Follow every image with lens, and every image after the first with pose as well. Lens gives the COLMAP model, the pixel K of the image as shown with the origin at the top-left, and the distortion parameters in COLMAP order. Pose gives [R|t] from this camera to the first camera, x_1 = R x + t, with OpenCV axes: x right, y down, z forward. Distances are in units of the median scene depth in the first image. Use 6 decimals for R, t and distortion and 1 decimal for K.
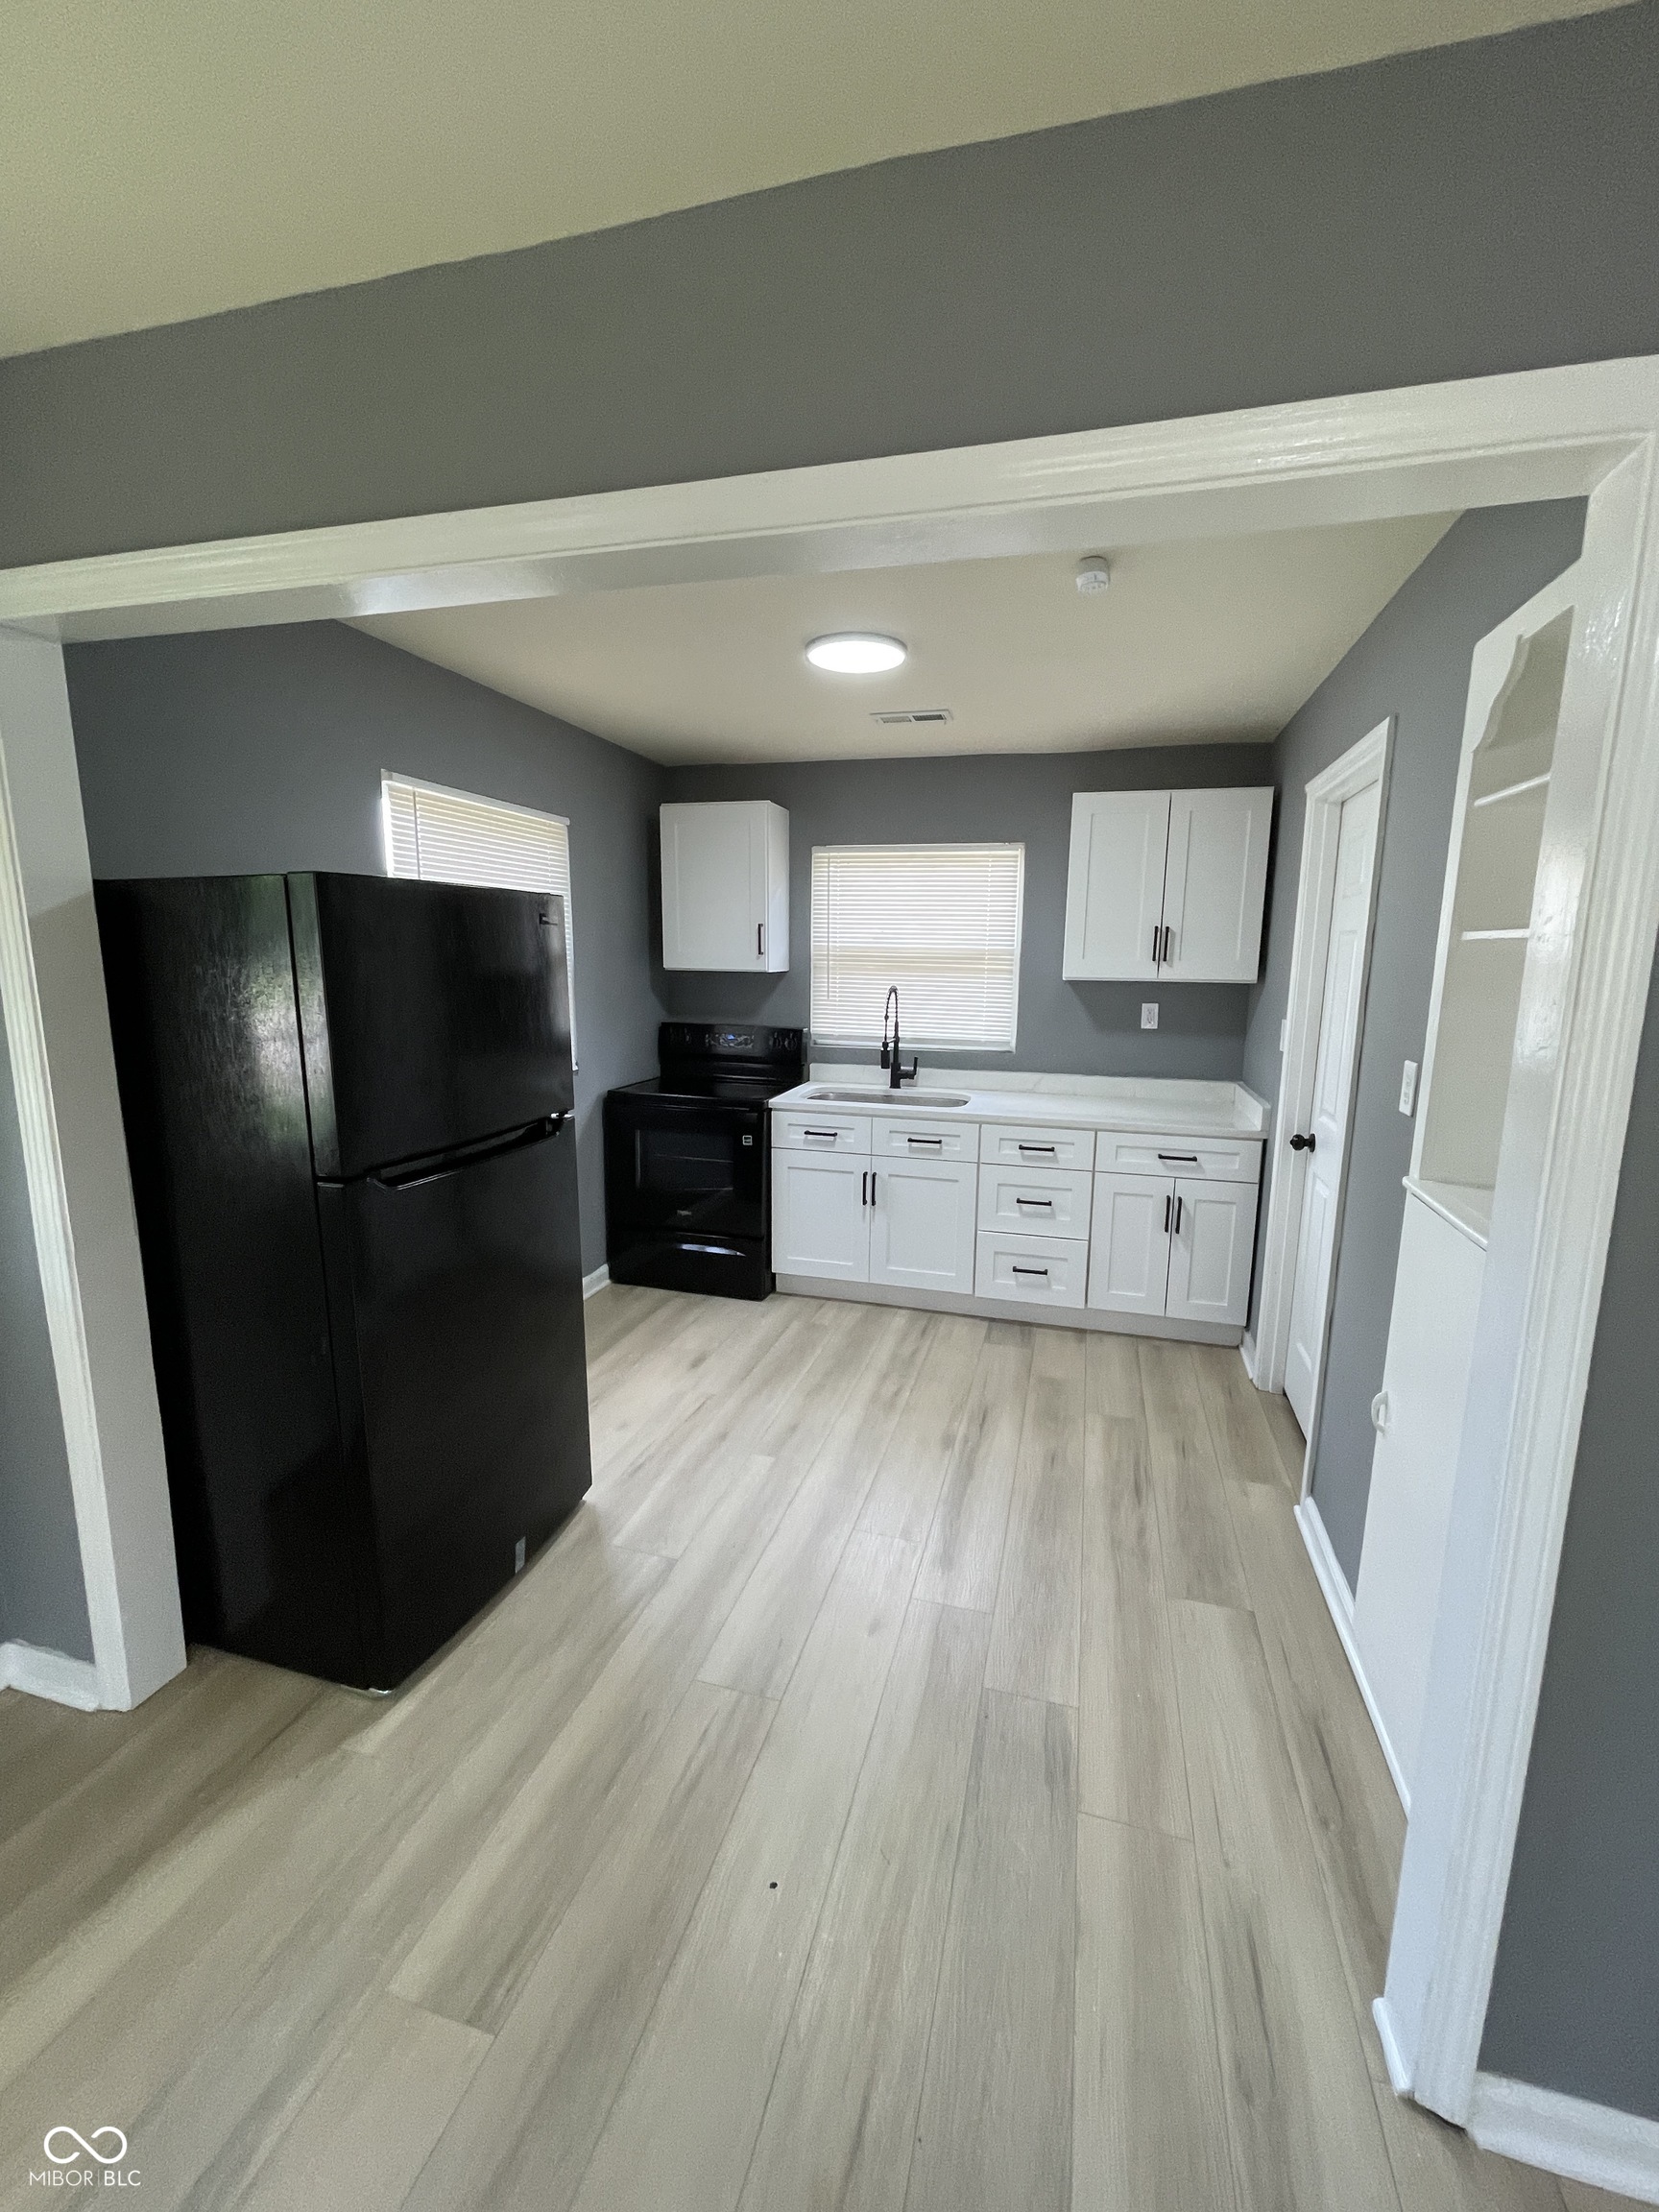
lens RADIAL K [[898.3, 0, 830.5], [0, 898.3, 1113.6], [0, 0, 1]] dist [0.003806, -0.000404]
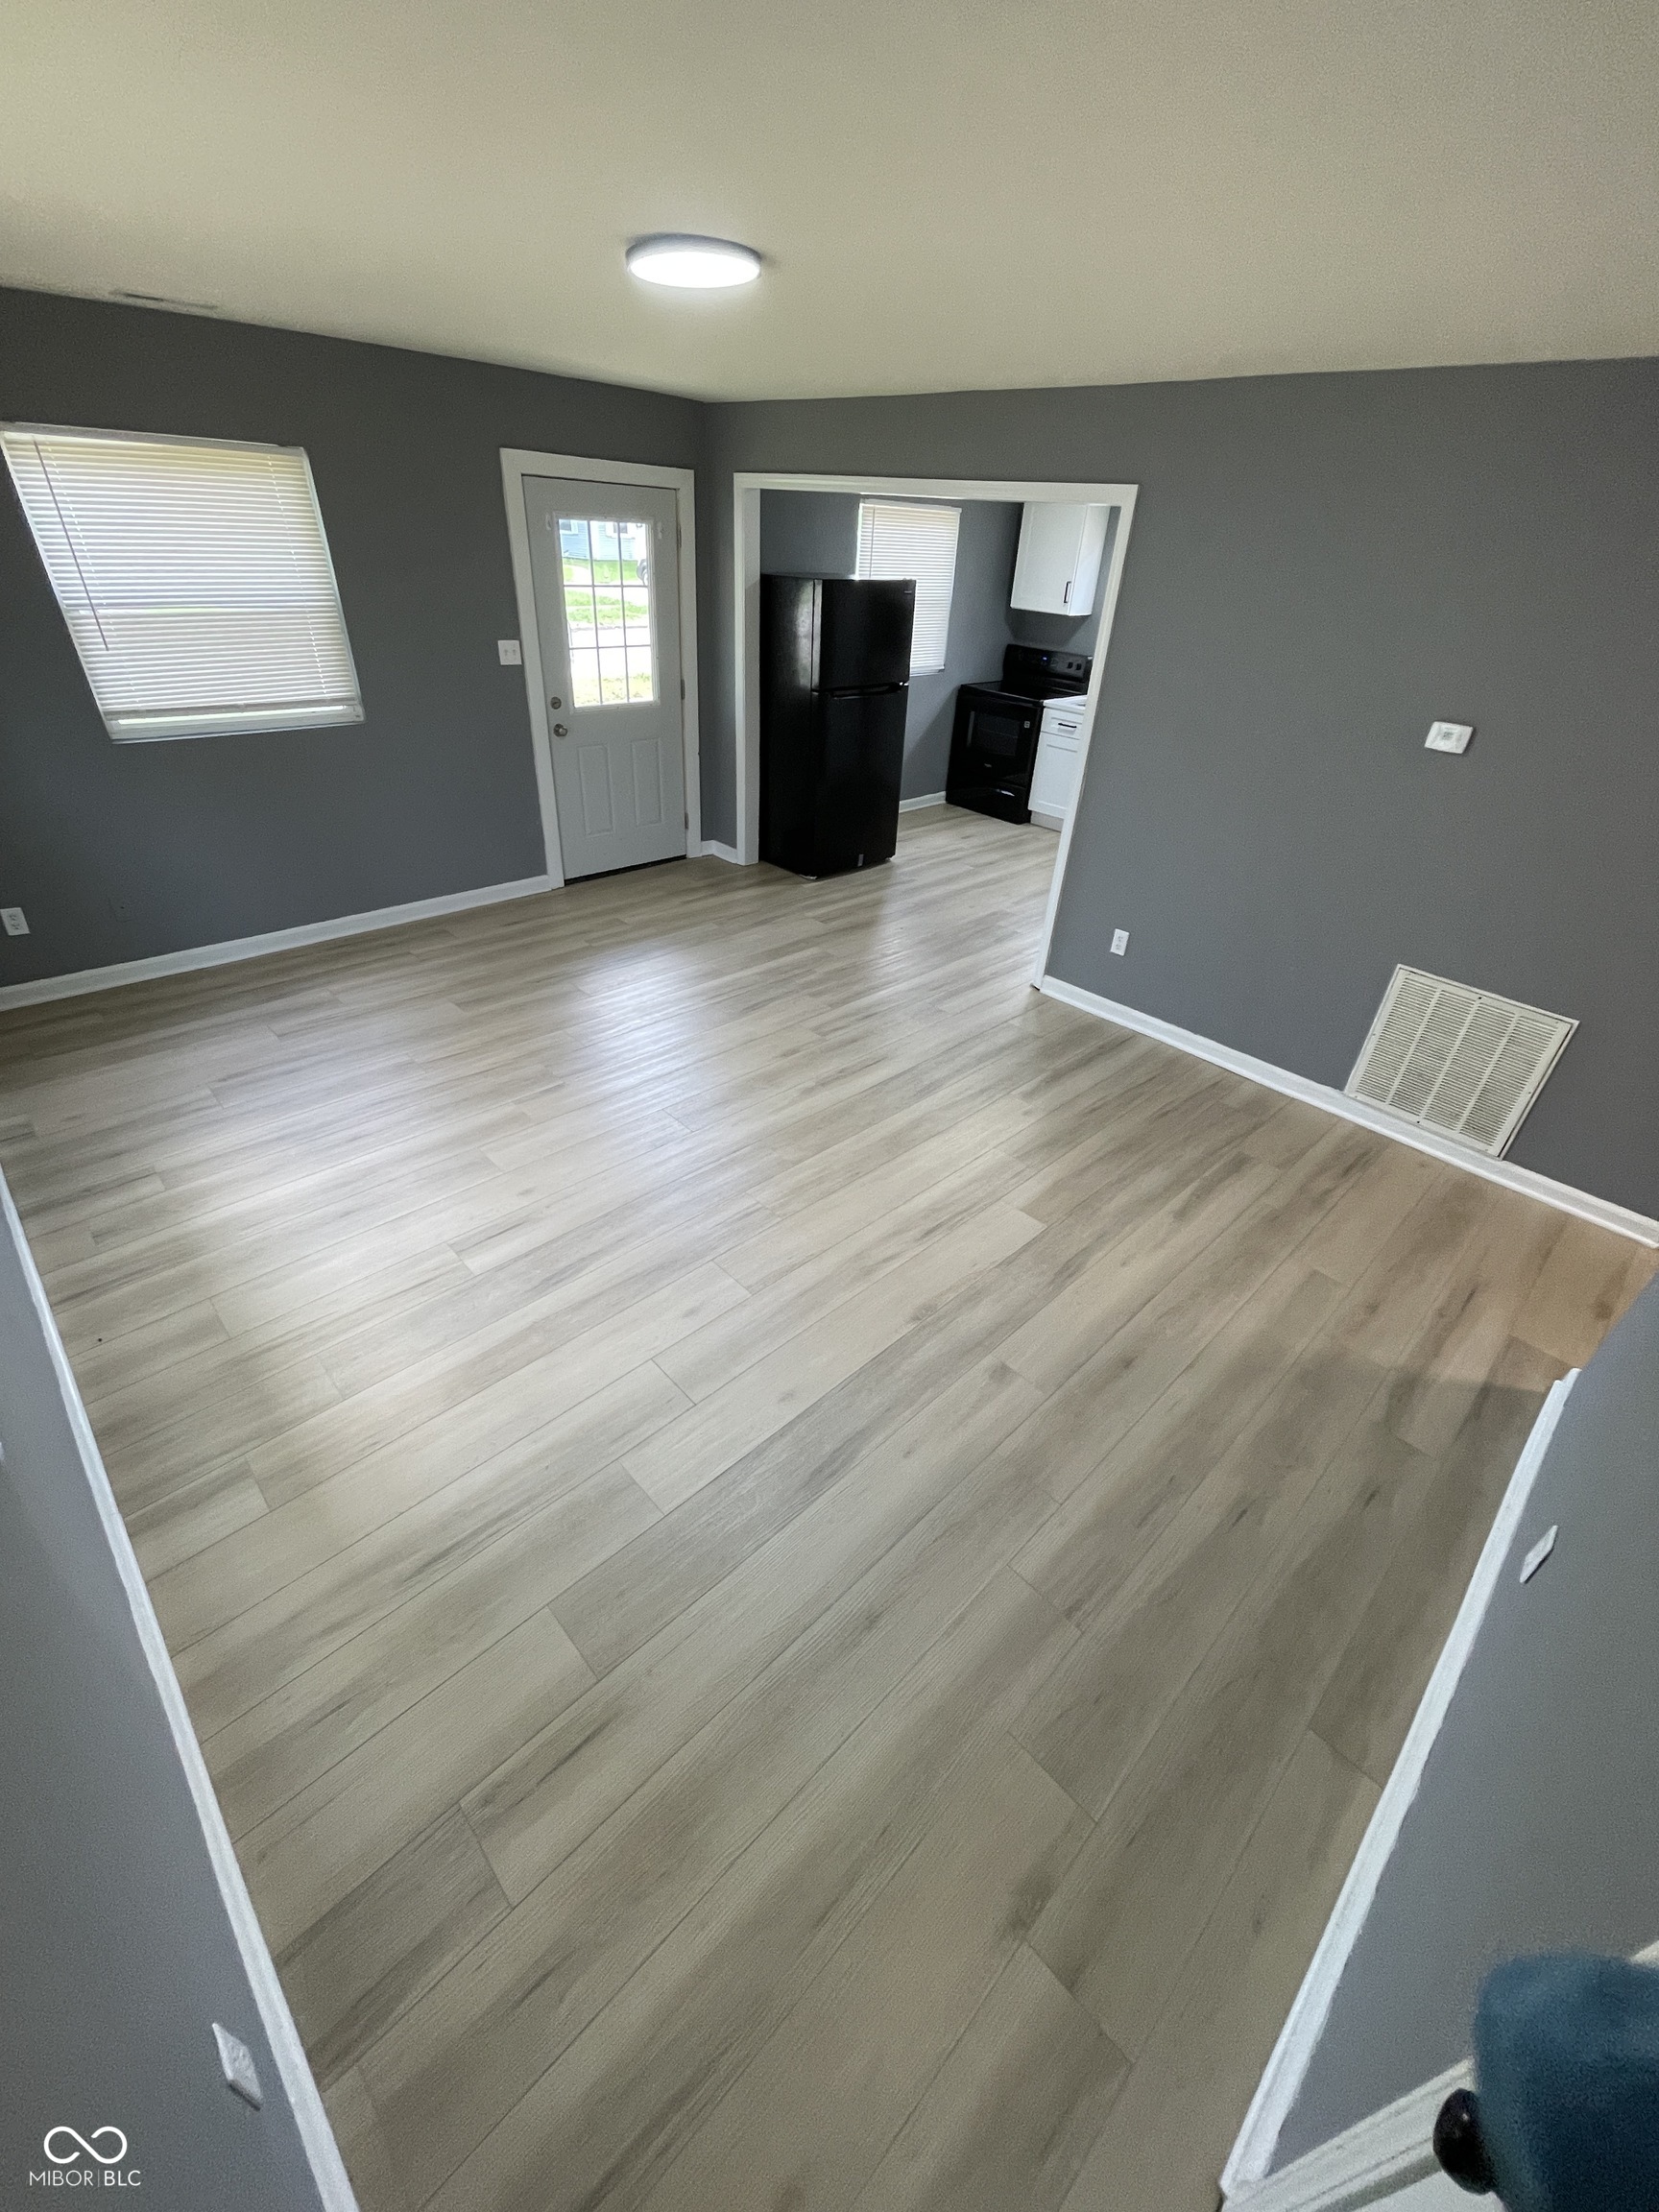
lens RADIAL K [[898.3, 0, 825.7], [0, 898.3, 1097.4], [0, 0, 1]] dist [0.003806, -0.000404]
pose [[0.864920, 0.302727, -0.400337, 0.507226], [-0.131070, 0.906183, 0.402062, 0.036636], [0.484493, -0.295279, 0.823454, -0.875326]]
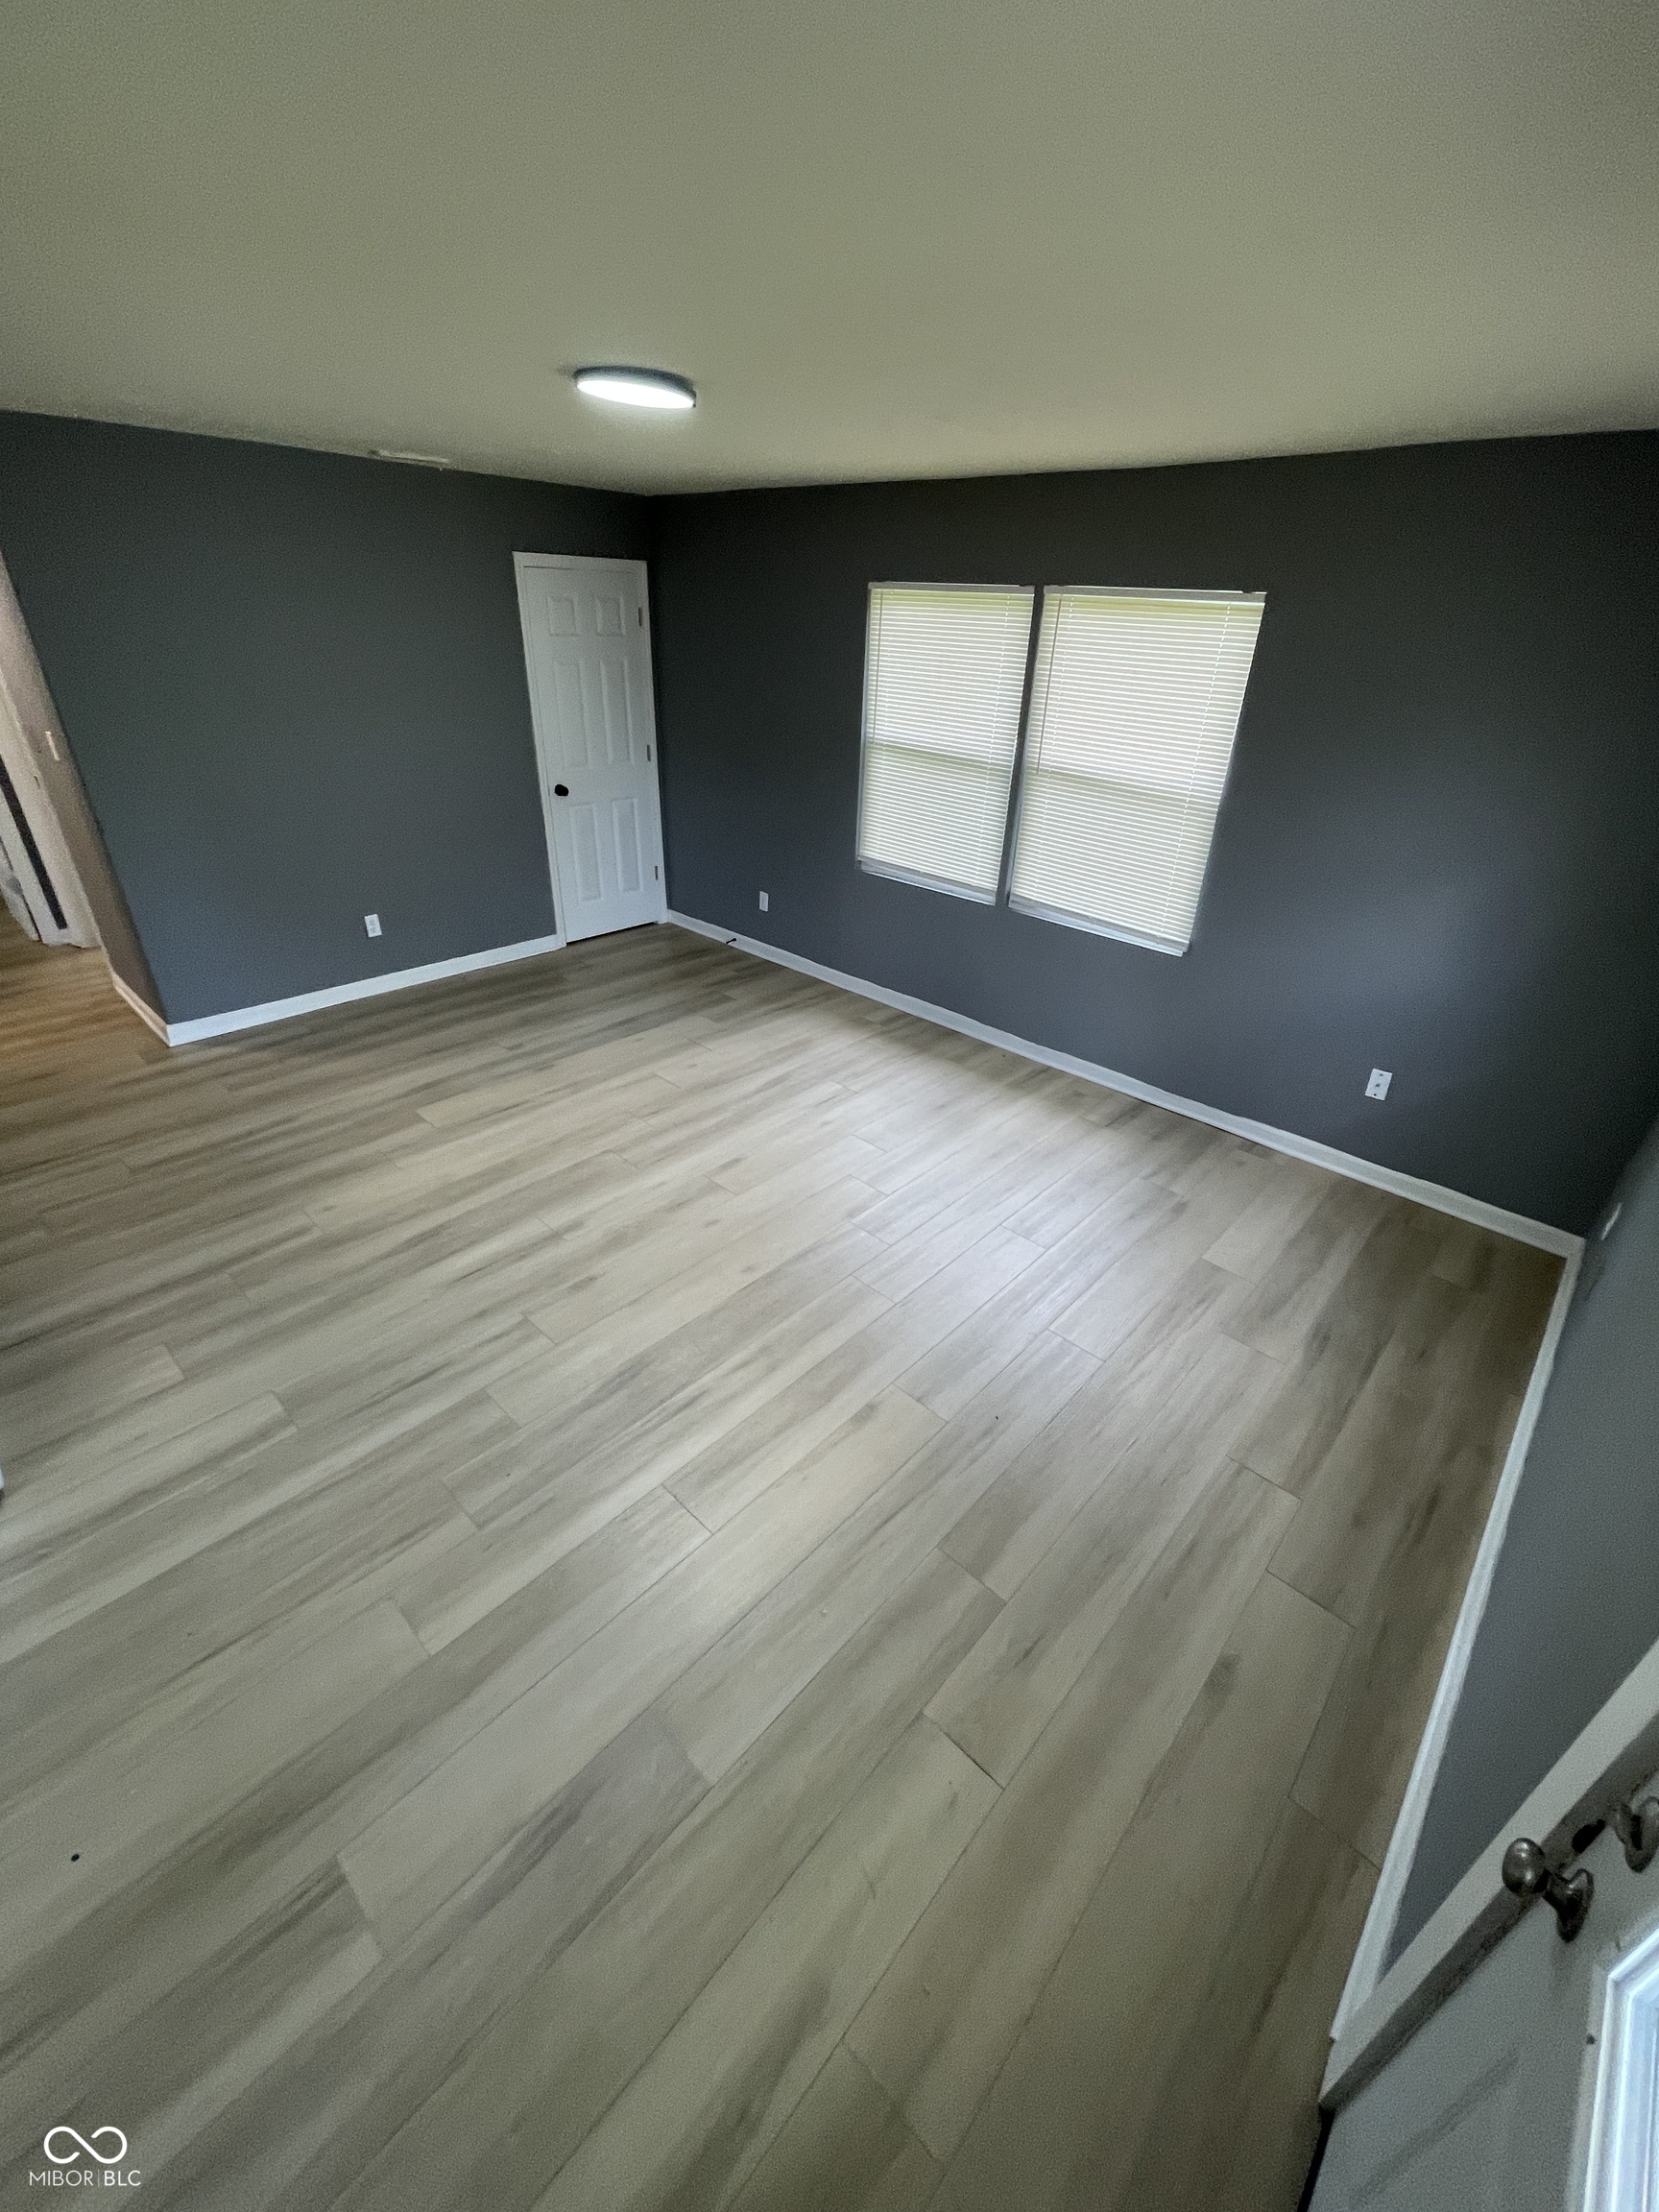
lens RADIAL K [[898.3, 0, 829.4], [0, 898.3, 1097.9], [0, 0, 1]] dist [0.003806, -0.000404]
pose [[-0.892399, -0.253799, 0.373109, -0.398631], [0.032022, 0.789136, 0.613383, -0.183815], [-0.450110, 0.559330, -0.696097, 0.329311]]
